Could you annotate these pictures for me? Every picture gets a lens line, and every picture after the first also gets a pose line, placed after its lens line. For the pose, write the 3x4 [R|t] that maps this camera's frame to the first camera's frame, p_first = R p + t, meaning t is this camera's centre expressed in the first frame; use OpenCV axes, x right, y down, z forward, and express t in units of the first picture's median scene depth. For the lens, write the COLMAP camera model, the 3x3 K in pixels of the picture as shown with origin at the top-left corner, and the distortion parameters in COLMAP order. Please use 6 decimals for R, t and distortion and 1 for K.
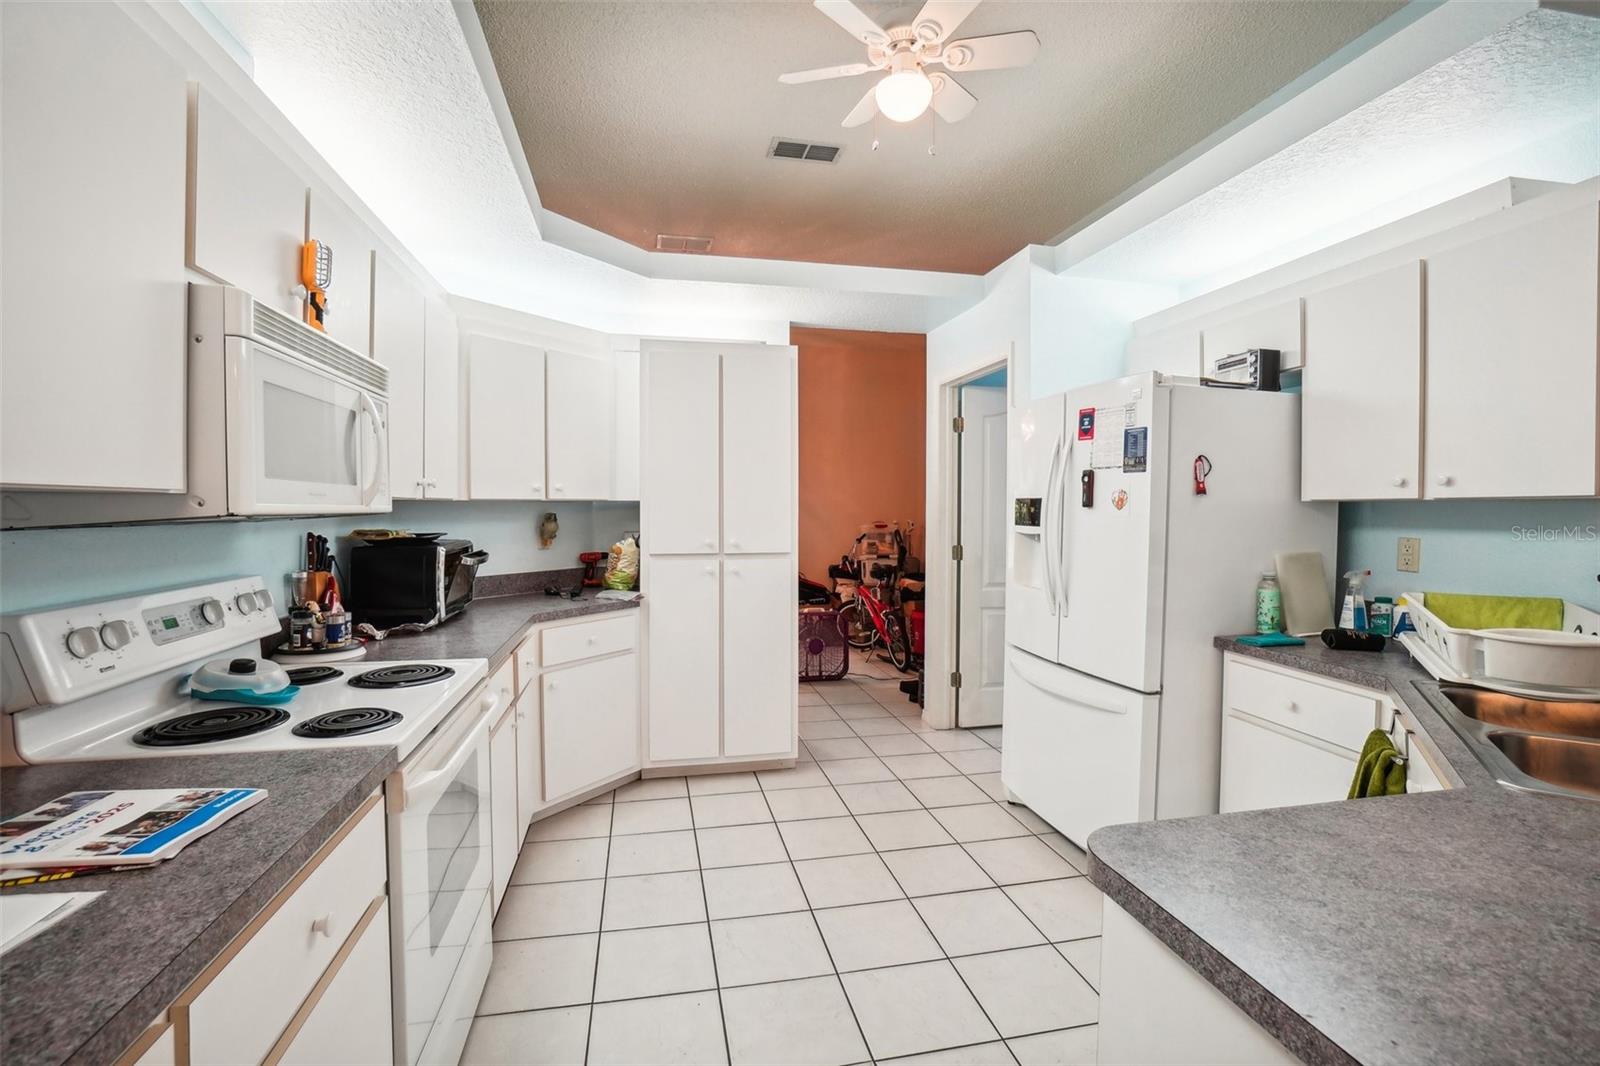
lens RADIAL K [[736.3, 0, 835.8], [0, 736.3, 521.6], [0, 0, 1]] dist [-0.003159, -0.000095]
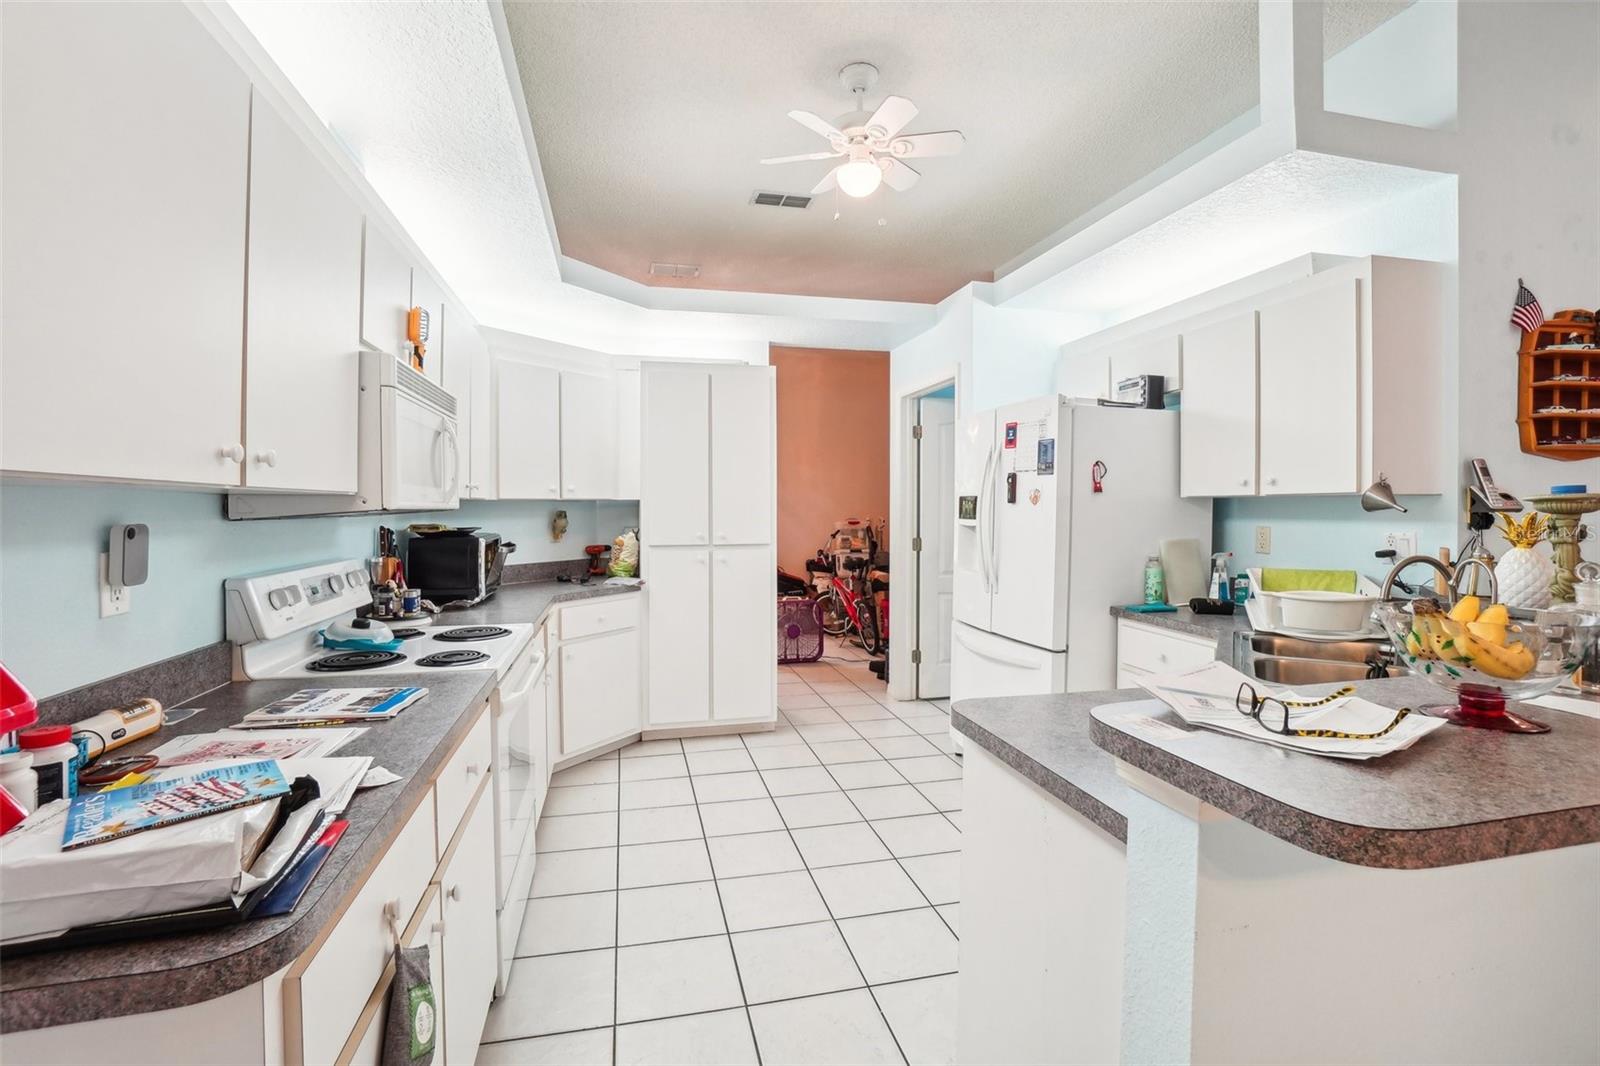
lens RADIAL K [[737.0, 0, 792.8], [0, 737.0, 510.6], [0, 0, 1]] dist [-0.061020, 0.022897]
pose [[0.999525, -0.003158, -0.030654, 0.015184], [0.002732, 0.999899, -0.013930, 0.009573], [0.030695, 0.013840, 0.999433, -0.247318]]
